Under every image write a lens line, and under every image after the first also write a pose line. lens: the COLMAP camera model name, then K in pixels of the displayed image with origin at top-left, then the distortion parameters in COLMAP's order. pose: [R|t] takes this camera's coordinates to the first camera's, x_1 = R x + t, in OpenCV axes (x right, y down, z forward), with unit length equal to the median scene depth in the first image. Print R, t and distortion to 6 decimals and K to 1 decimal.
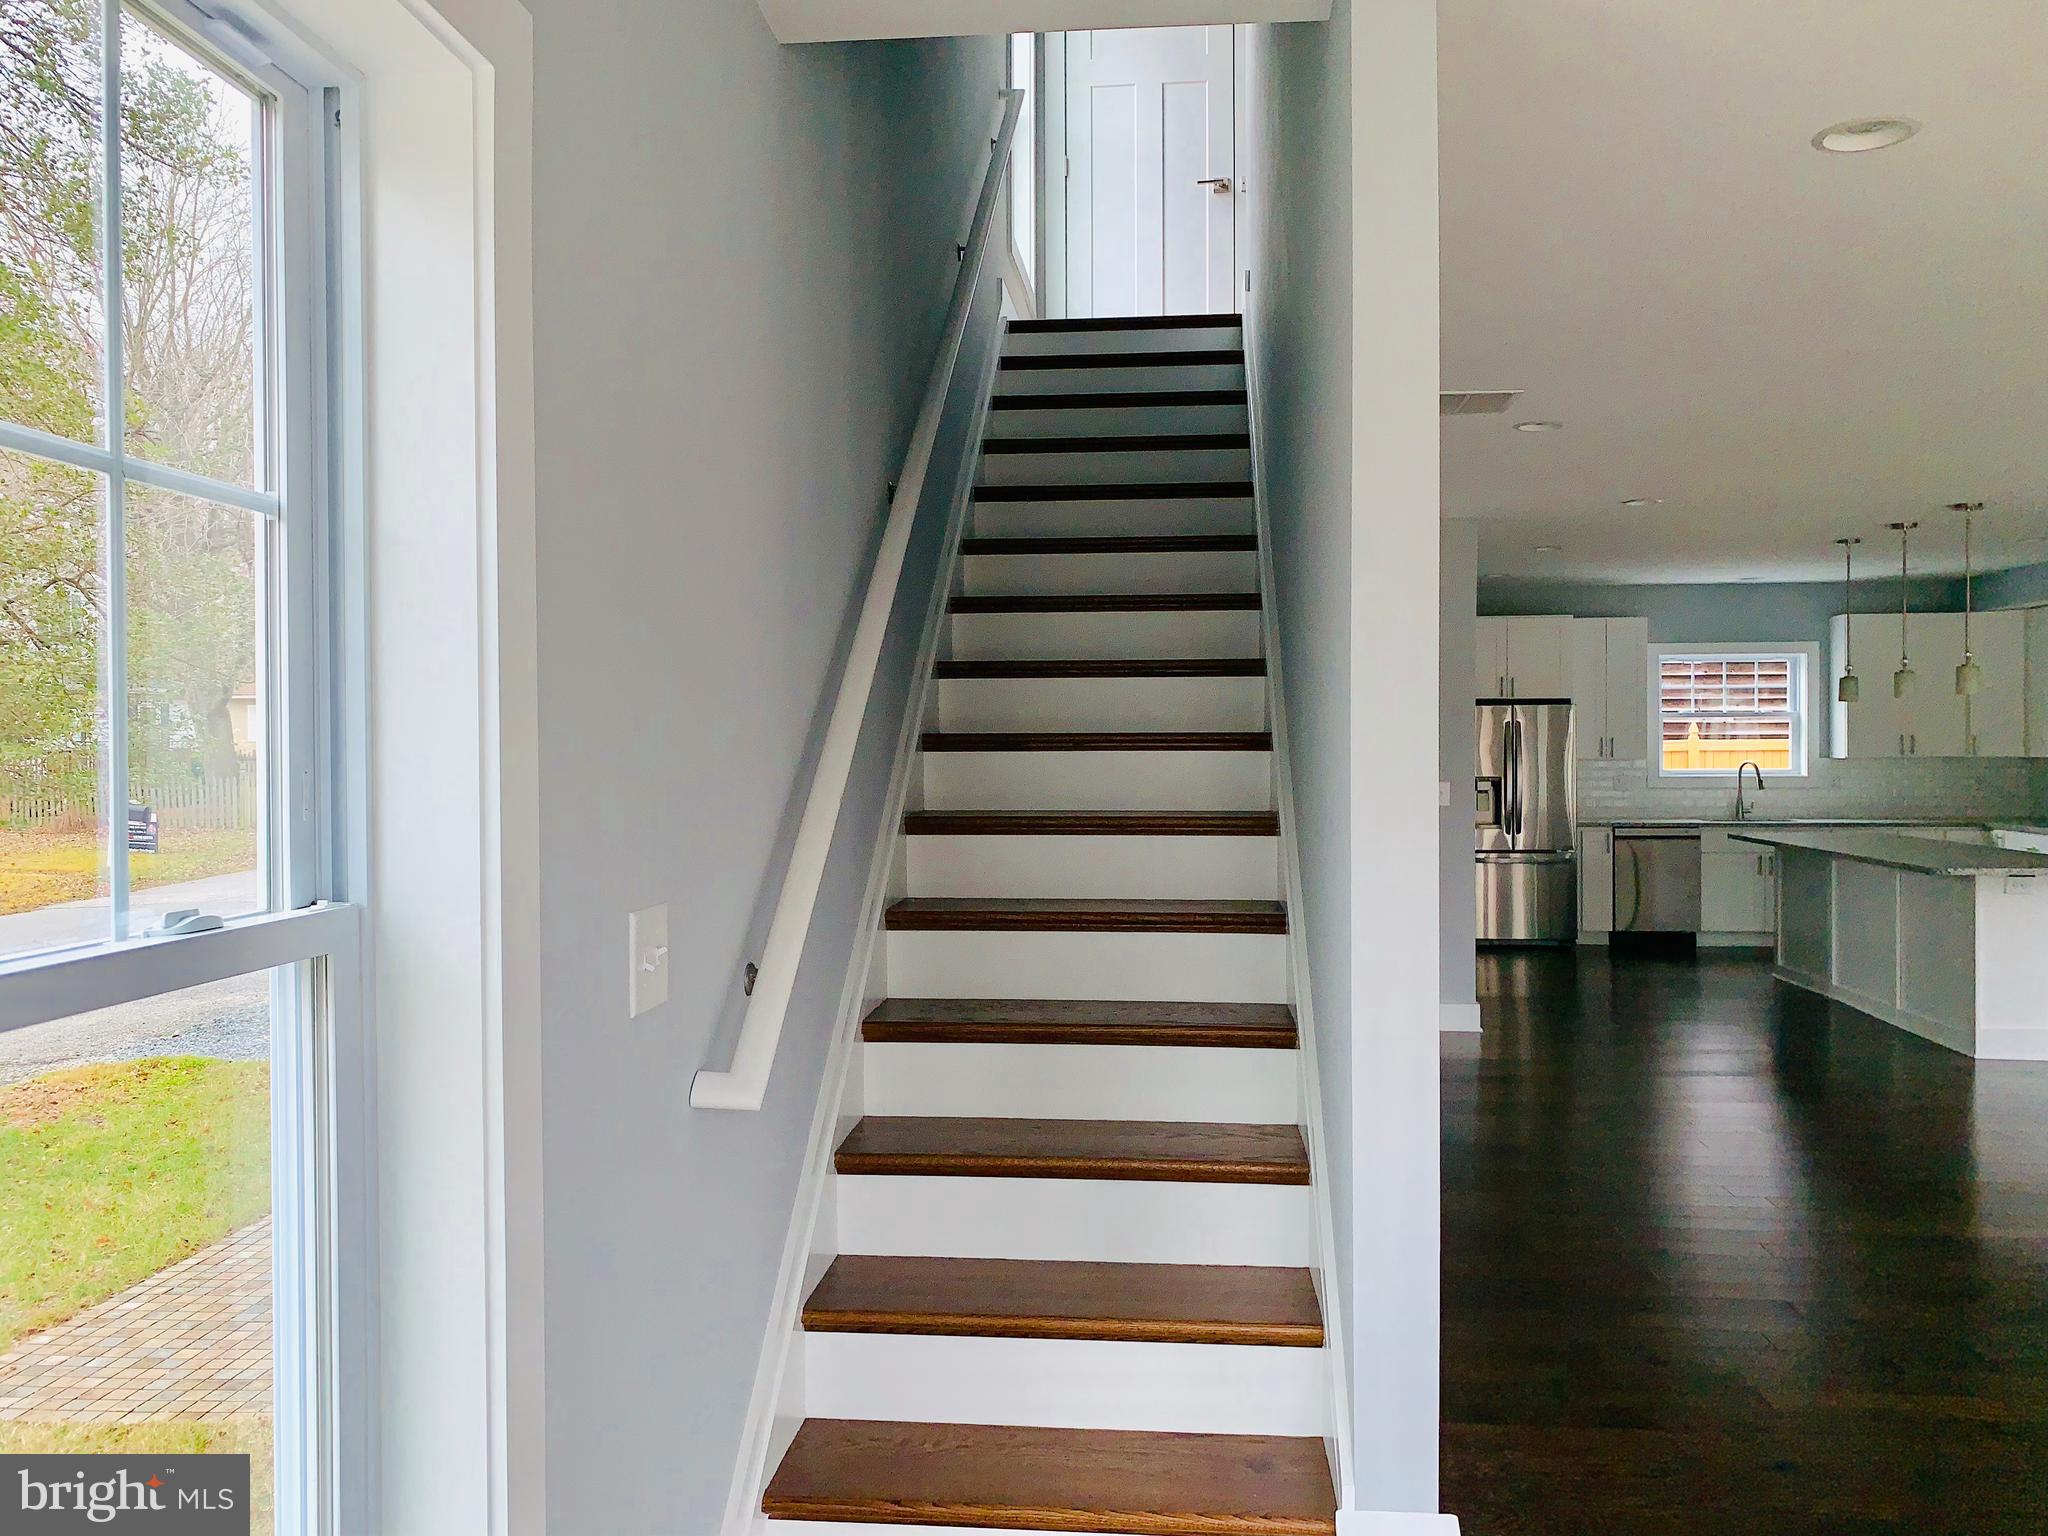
lens RADIAL K [[1558.0, 0, 1019.0], [0, 1558.0, 759.9], [0, 0, 1]] dist [0.023194, -0.053462]
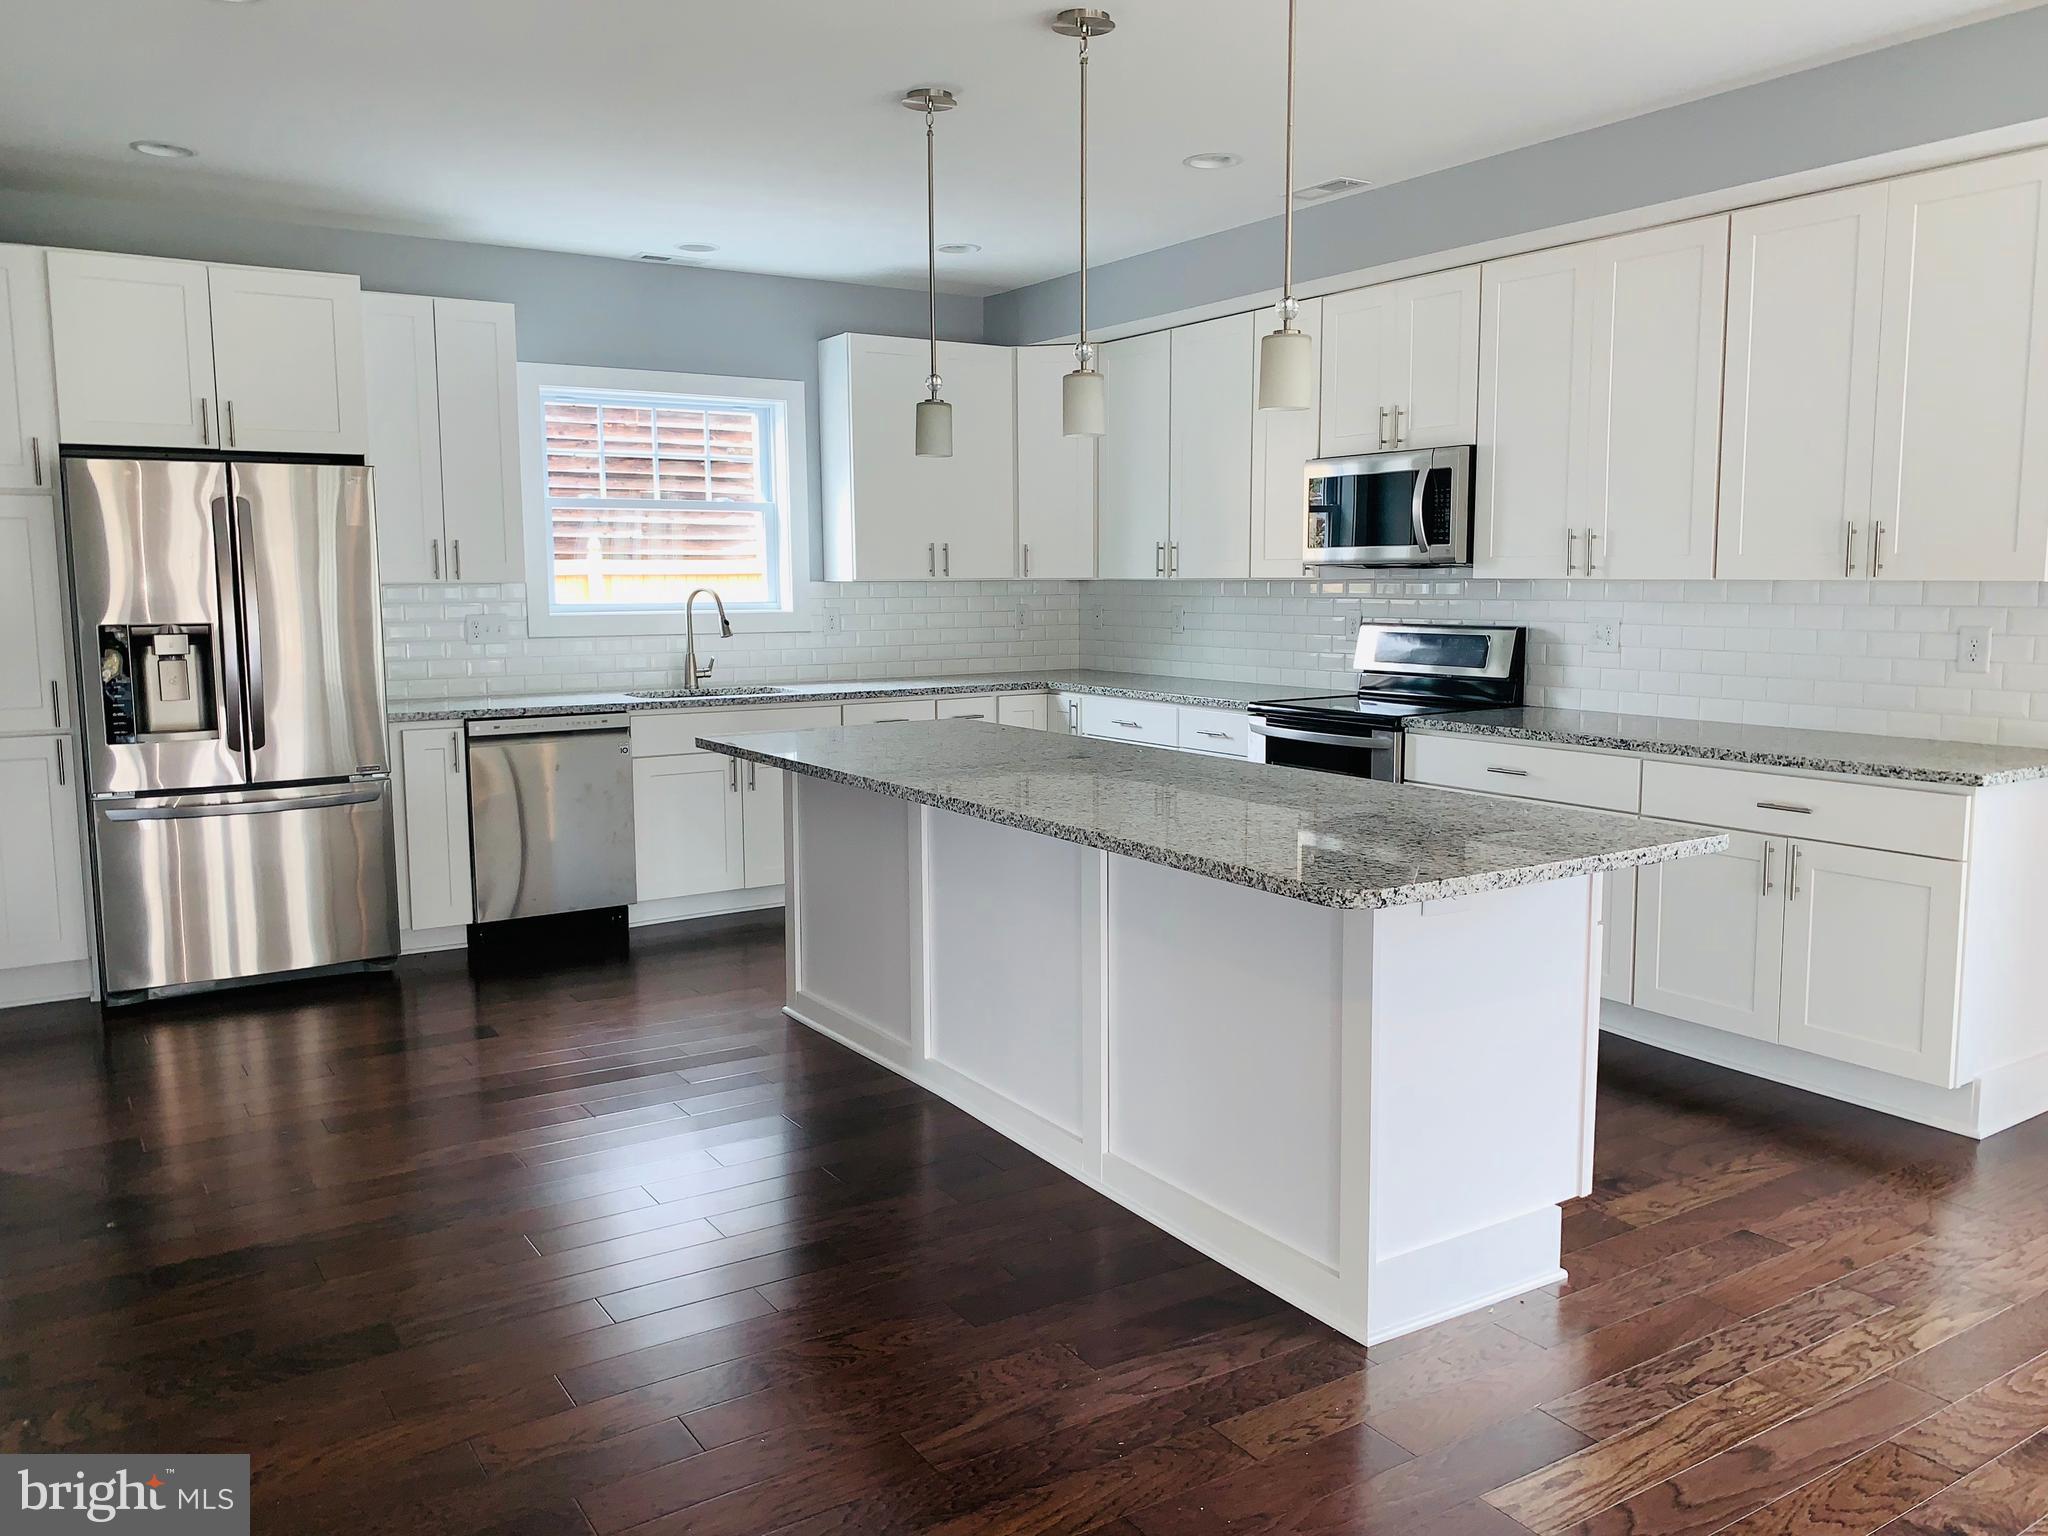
lens RADIAL K [[1558.0, 0, 1035.6], [0, 1558.0, 753.6], [0, 0, 1]] dist [0.023194, -0.053462]
pose [[0.770581, -0.070756, 0.633402, 0.203191], [0.005435, 0.994512, 0.104483, 0.002656], [-0.637319, -0.077070, 0.766737, 0.497727]]
